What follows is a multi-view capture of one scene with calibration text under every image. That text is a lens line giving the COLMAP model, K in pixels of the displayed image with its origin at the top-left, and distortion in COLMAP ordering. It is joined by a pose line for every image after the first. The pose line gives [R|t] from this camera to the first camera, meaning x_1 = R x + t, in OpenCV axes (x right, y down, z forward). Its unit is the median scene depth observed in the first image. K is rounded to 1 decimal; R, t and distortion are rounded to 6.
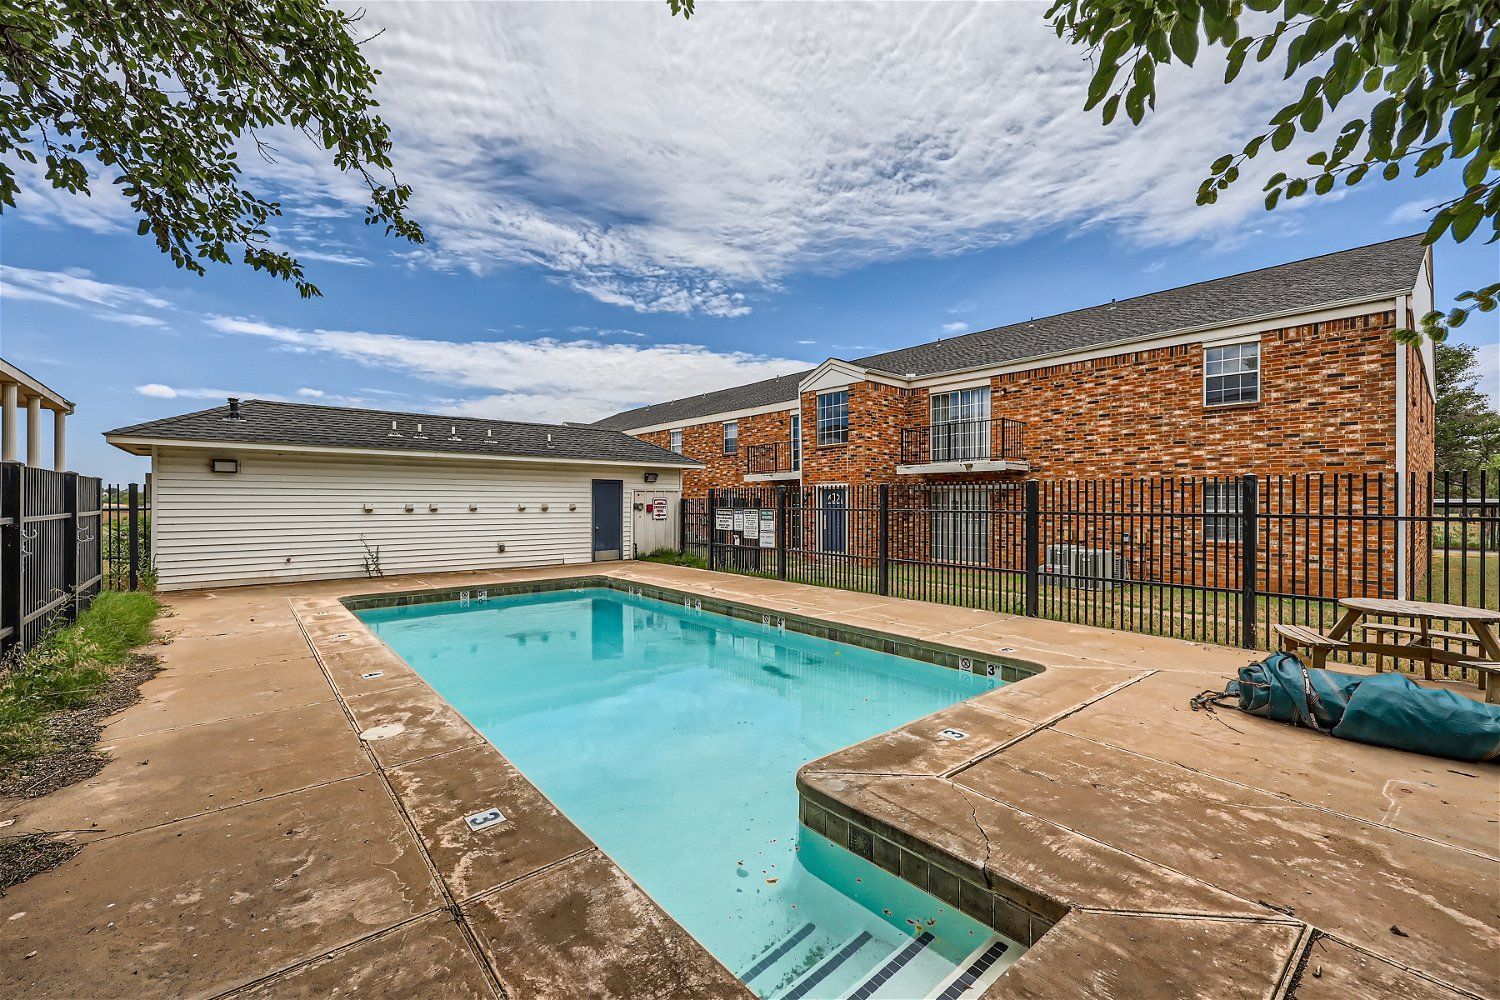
lens RADIAL K [[611.7, 0, 723.8], [0, 611.7, 505.6], [0, 0, 1]] dist [-0.001424, -0.000319]
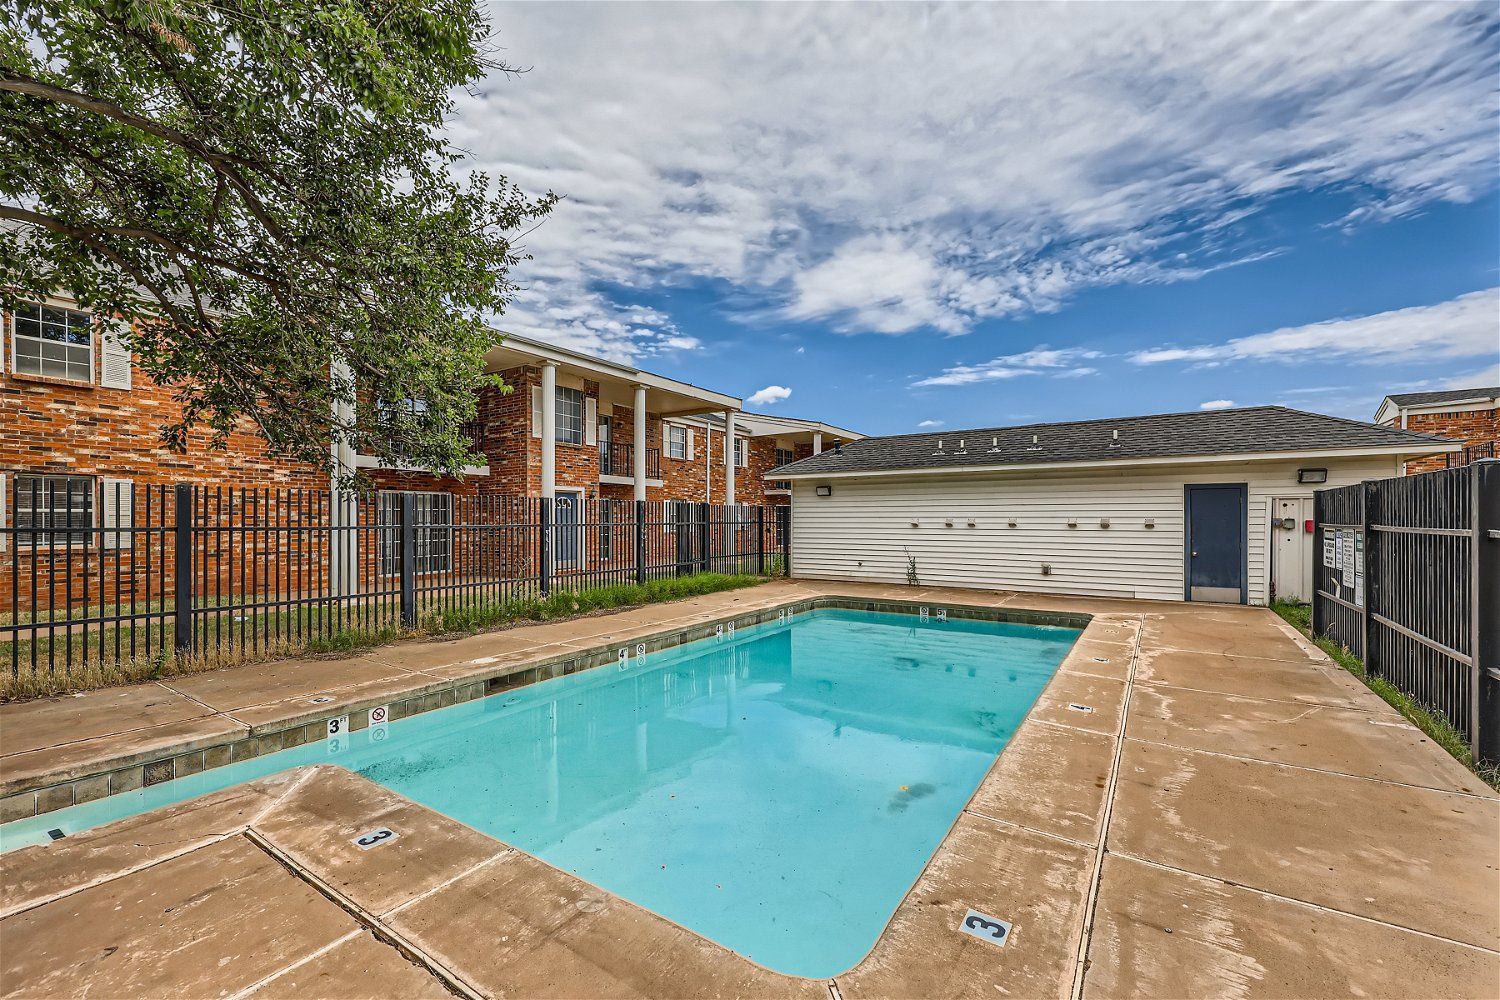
lens RADIAL K [[611.7, 0, 760.1], [0, 611.7, 489.6], [0, 0, 1]] dist [-0.001424, -0.000319]
pose [[0.311856, -0.046396, -0.948996, 0.367635], [-0.005502, 0.998702, -0.050635, 0.001712], [0.950113, 0.021013, 0.311196, 0.365386]]
